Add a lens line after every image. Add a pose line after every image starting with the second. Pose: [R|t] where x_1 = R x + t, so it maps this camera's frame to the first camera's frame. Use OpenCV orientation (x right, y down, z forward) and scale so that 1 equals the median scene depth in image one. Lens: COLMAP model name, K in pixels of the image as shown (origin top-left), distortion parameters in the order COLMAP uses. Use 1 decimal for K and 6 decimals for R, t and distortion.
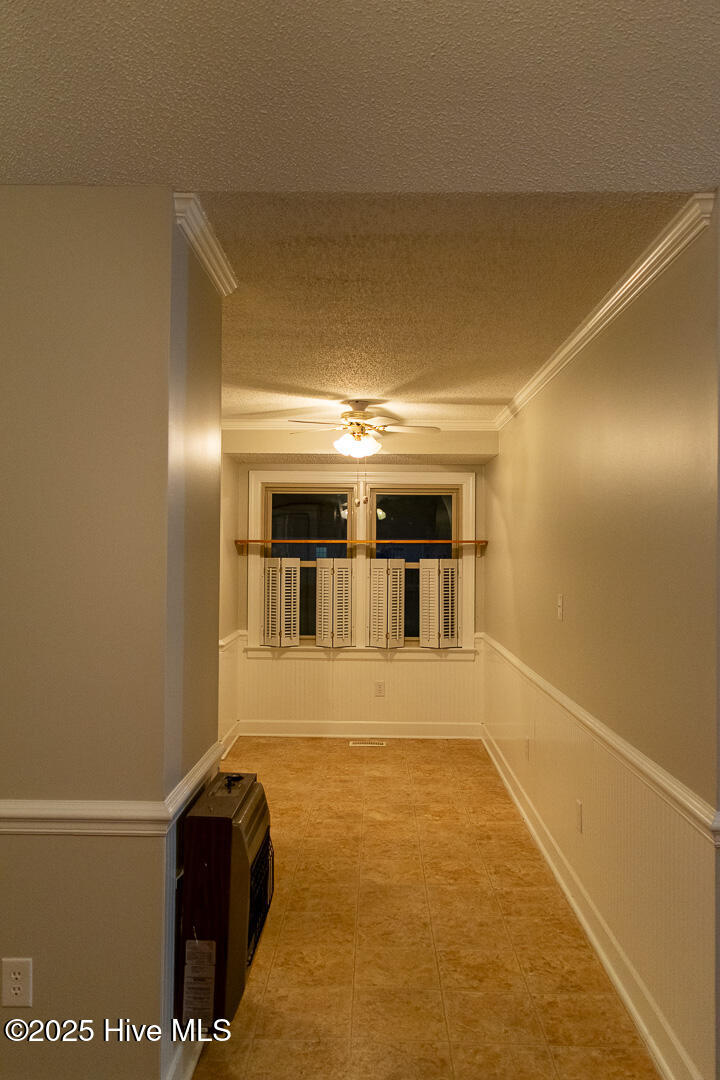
lens RADIAL K [[860.5, 0, 378.6], [0, 860.5, 542.2], [0, 0, 1]] dist [0.006308, -0.004419]
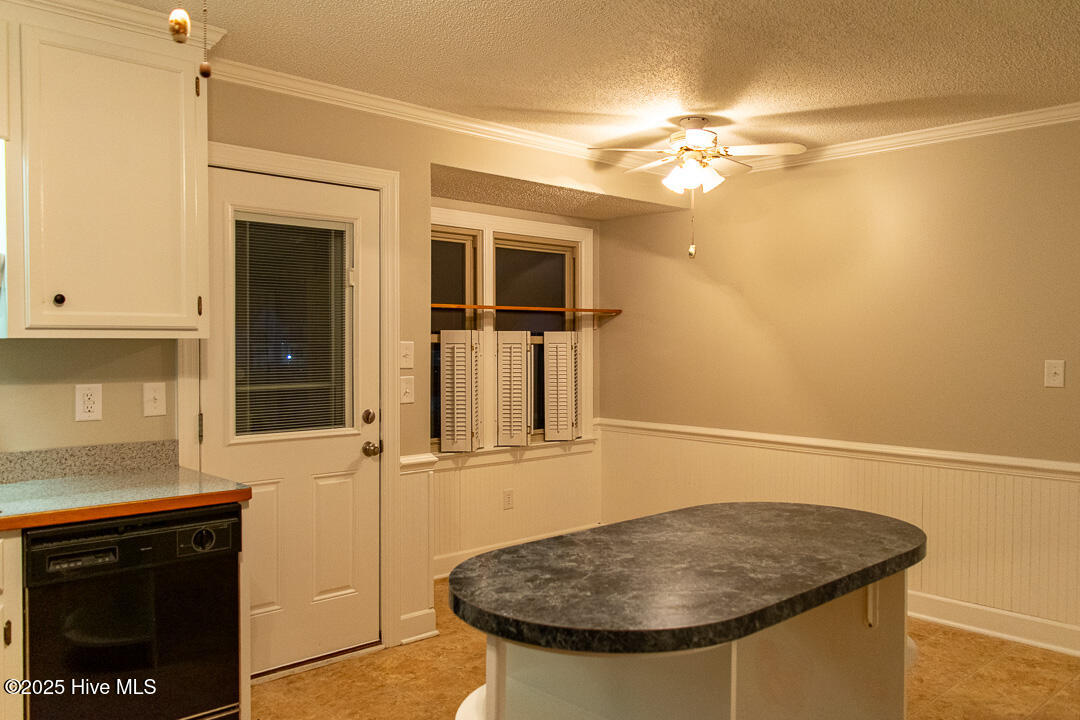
lens RADIAL K [[860.5, 0, 549.9], [0, 860.5, 360.4], [0, 0, 1]] dist [0.006308, -0.004419]
pose [[0.713813, -0.020803, 0.700028, -0.510487], [-0.003387, 0.999444, 0.033155, 0.019983], [-0.700328, -0.026037, 0.713346, 0.426207]]
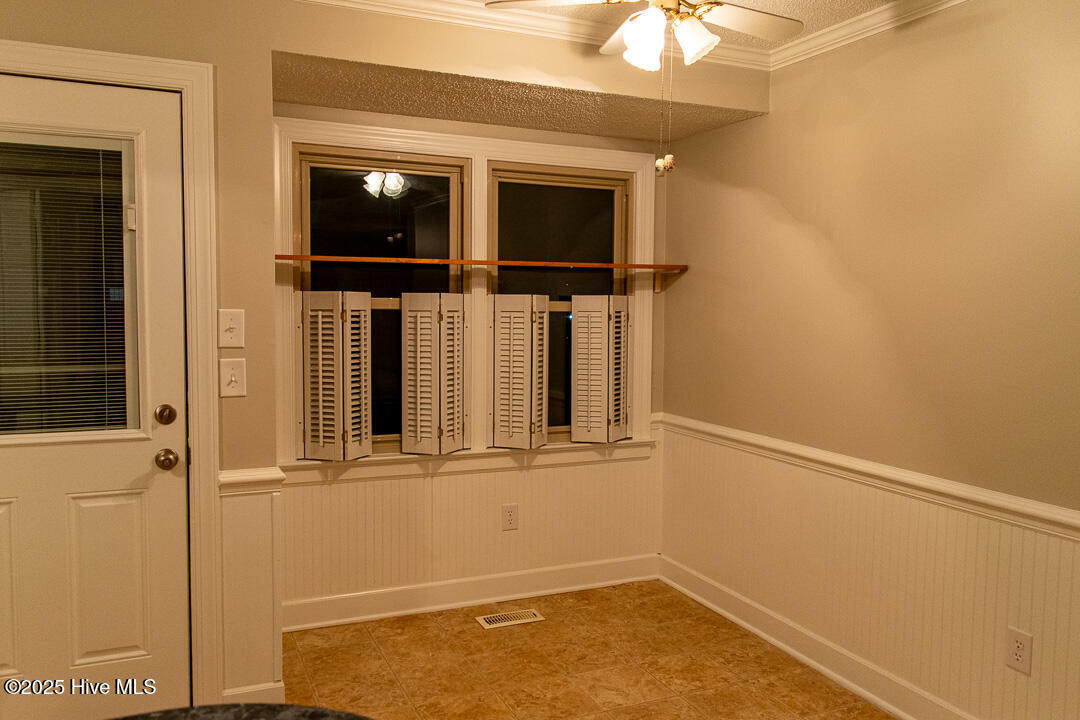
lens RADIAL K [[860.5, 0, 545.9], [0, 860.5, 364.6], [0, 0, 1]] dist [0.006308, -0.004419]
pose [[0.903790, -0.029281, 0.426974, -0.223209], [-0.007341, 0.996449, 0.083875, 0.017727], [-0.427914, -0.078940, 0.900366, 0.472225]]
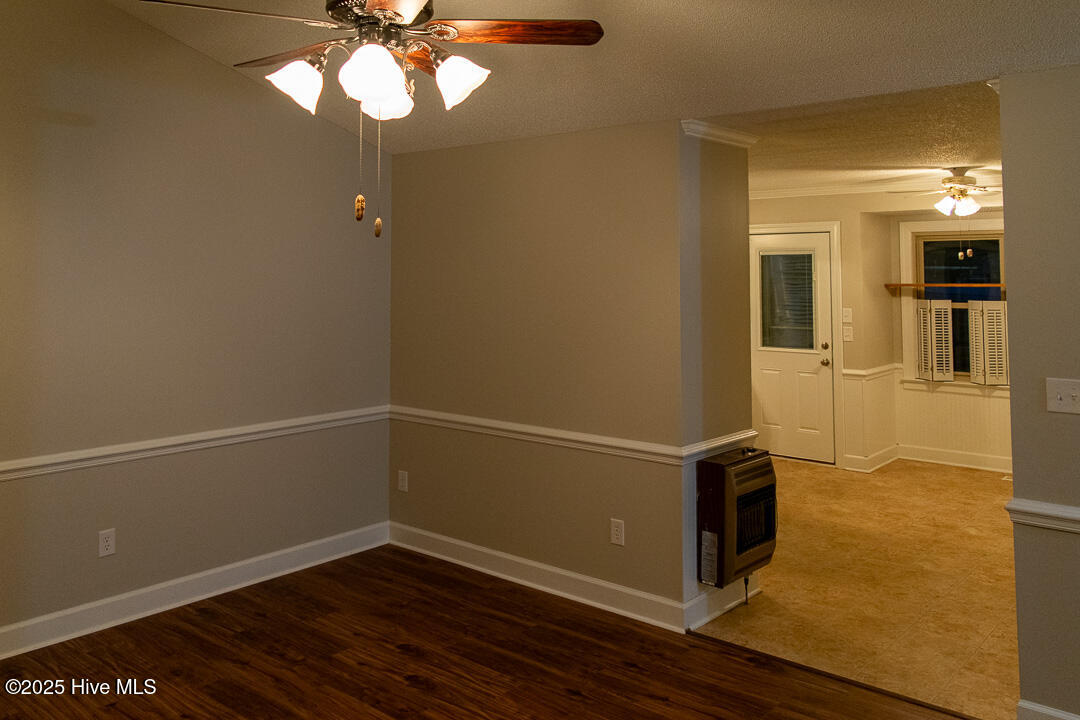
lens RADIAL K [[860.5, 0, 533.5], [0, 860.5, 238.9], [0, 0, 1]] dist [0.006308, -0.004419]
pose [[0.774247, -0.035071, -0.631911, 0.191132], [0.012435, 0.999114, -0.040215, -0.021572], [0.632761, 0.023278, 0.773997, -0.179385]]
